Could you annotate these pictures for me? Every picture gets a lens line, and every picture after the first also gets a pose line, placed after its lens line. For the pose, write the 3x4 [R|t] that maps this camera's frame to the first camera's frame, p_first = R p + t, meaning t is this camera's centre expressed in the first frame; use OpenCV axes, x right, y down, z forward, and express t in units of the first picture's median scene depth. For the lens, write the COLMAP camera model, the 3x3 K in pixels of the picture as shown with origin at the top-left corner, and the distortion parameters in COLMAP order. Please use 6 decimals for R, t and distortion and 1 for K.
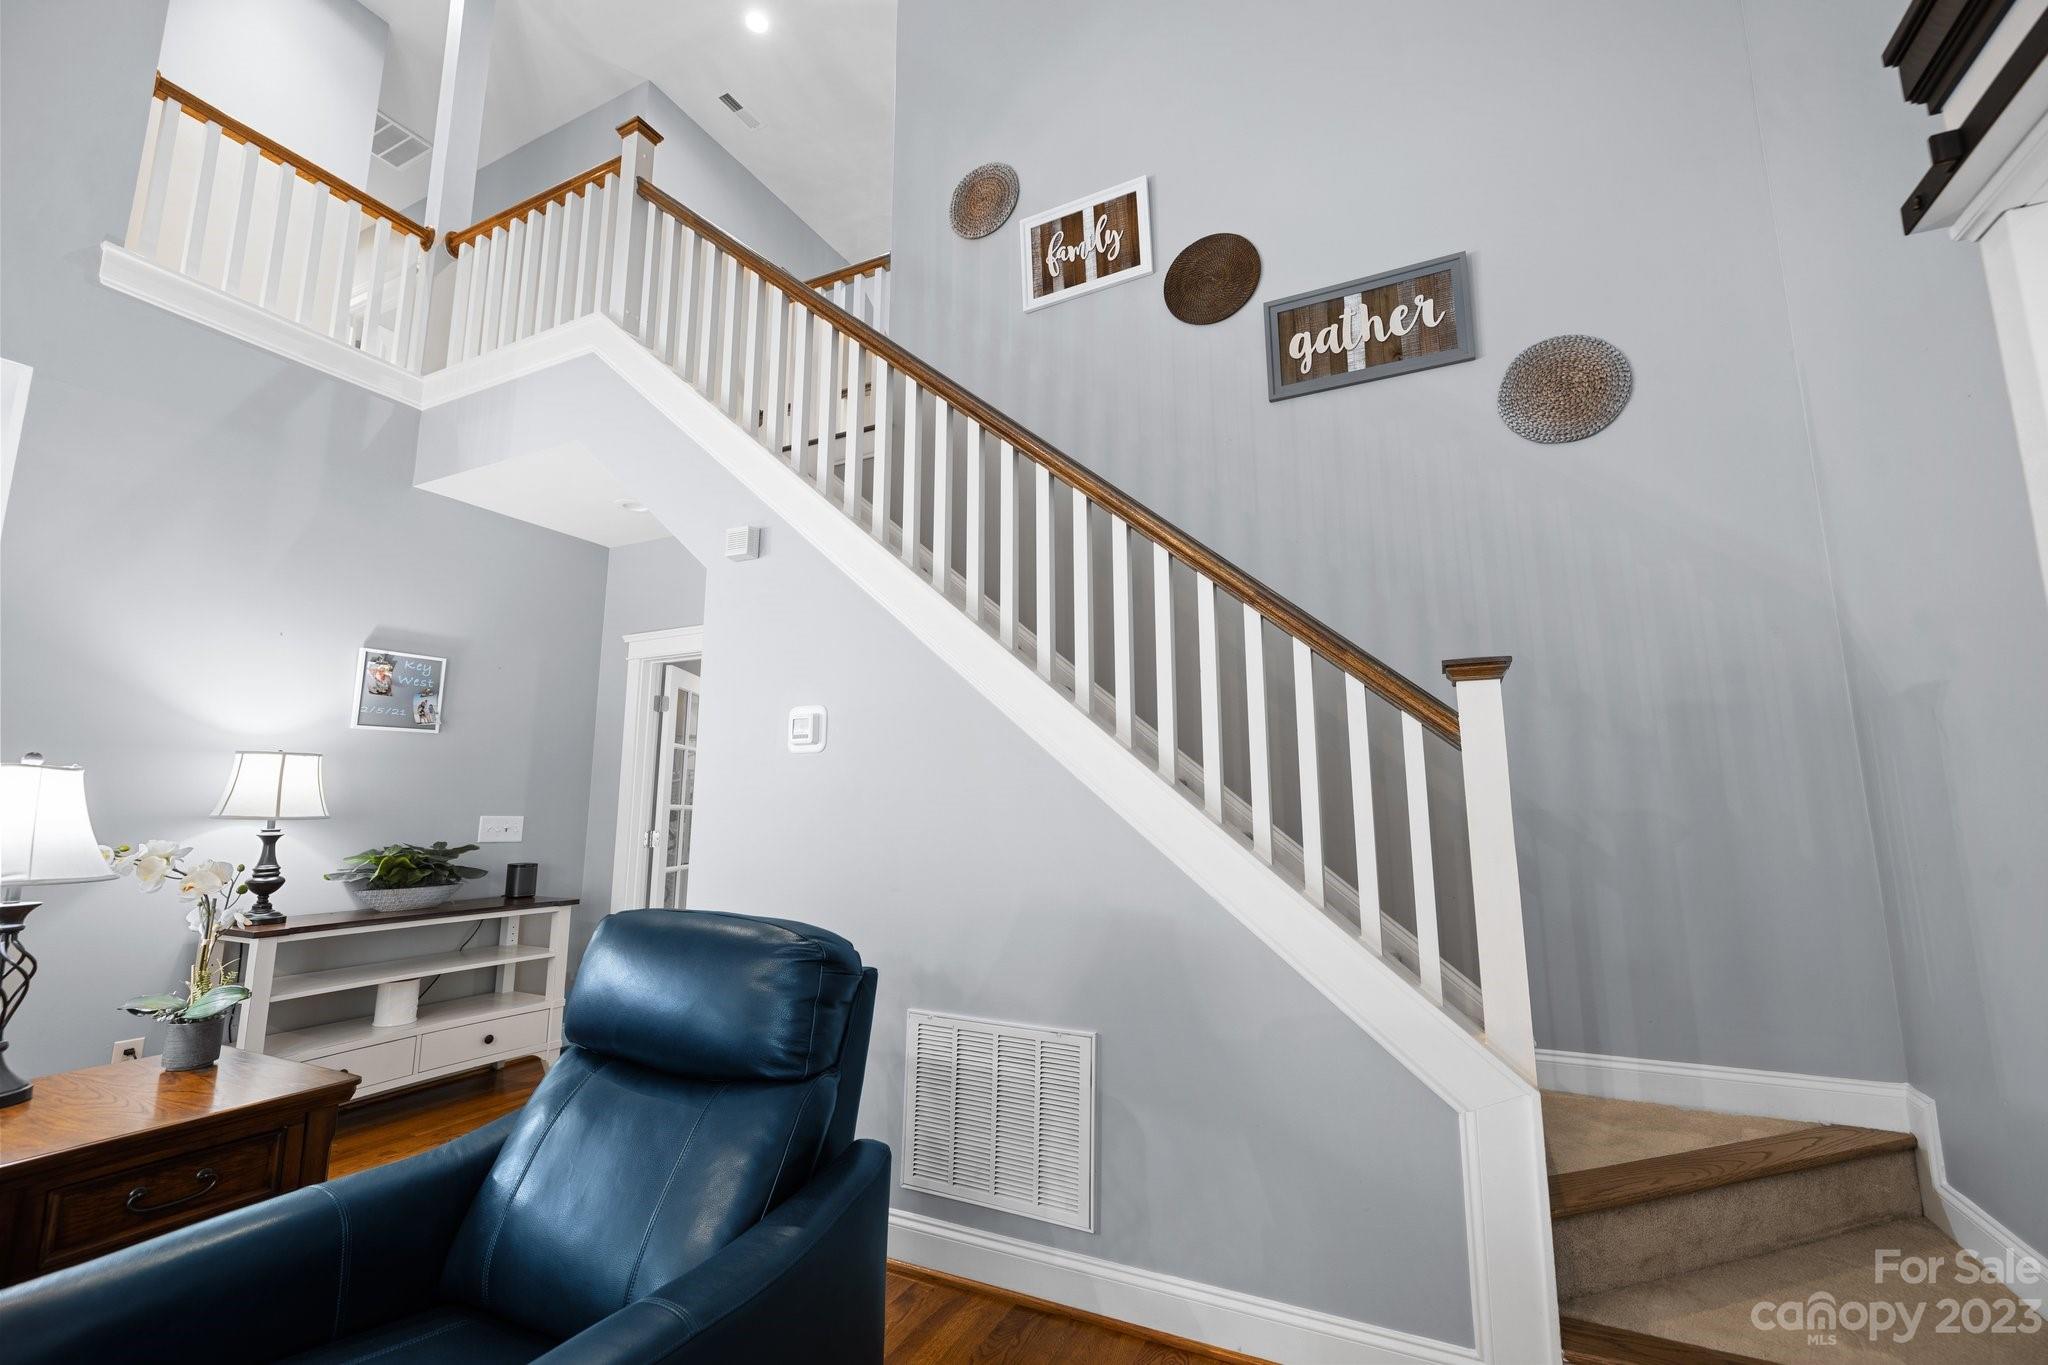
lens RADIAL K [[862.5, 0, 1020.3], [0, 862.5, 675.9], [0, 0, 1]] dist [0.002401, 0.000129]
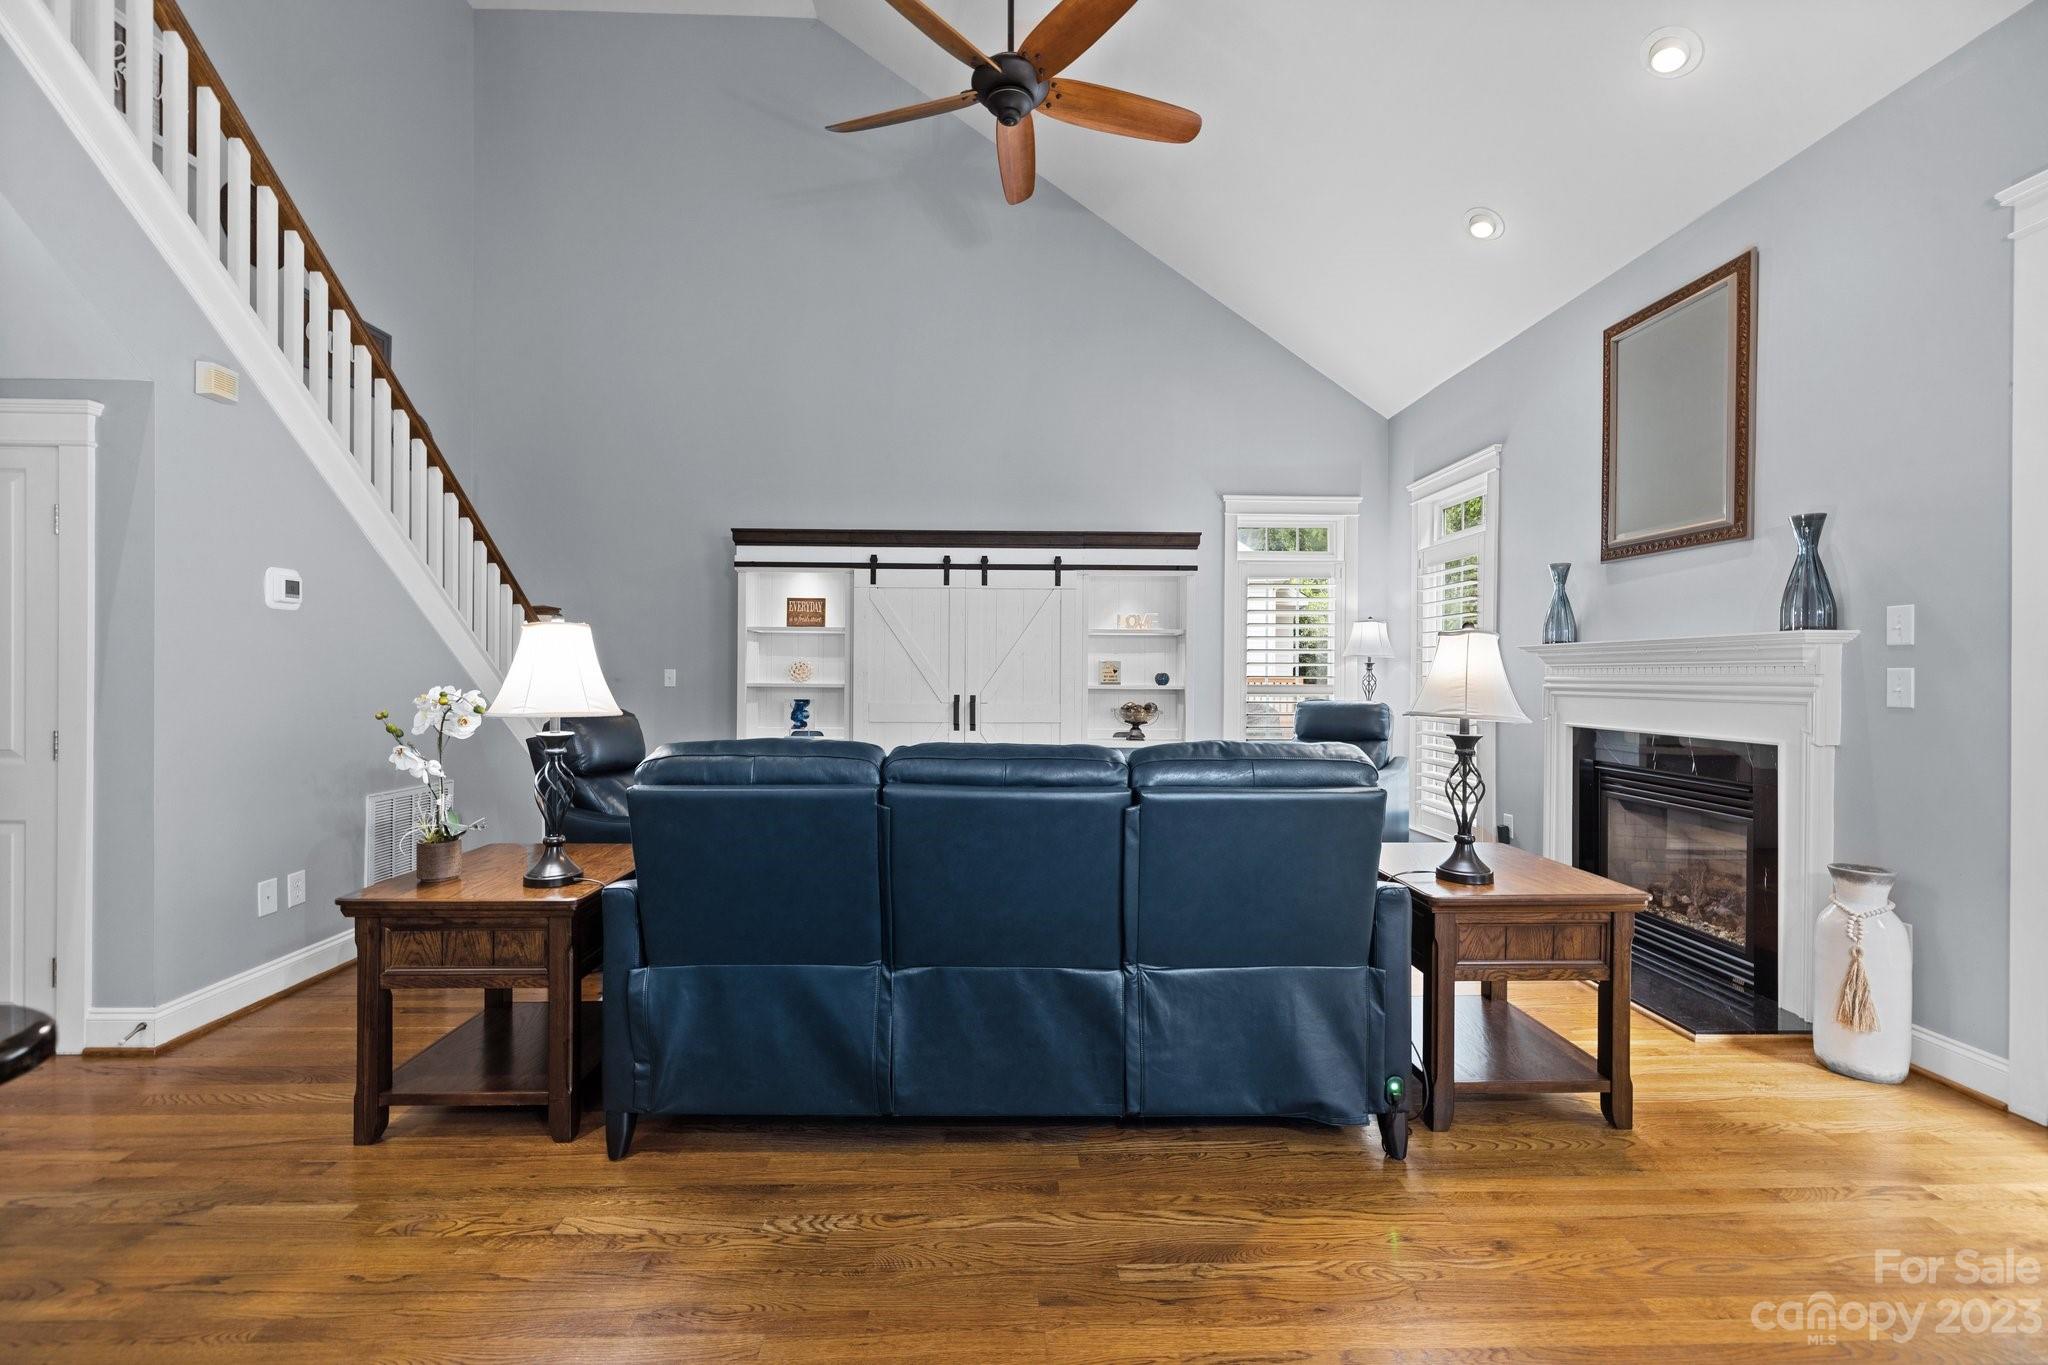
lens RADIAL K [[862.5, 0, 1020.3], [0, 862.5, 675.9], [0, 0, 1]] dist [0.002401, 0.000129]
pose [[-0.473360, -0.006084, 0.880848, -1.391594], [-0.145449, 0.986790, -0.071347, 0.090850], [-0.868778, -0.161891, -0.467992, 0.561722]]
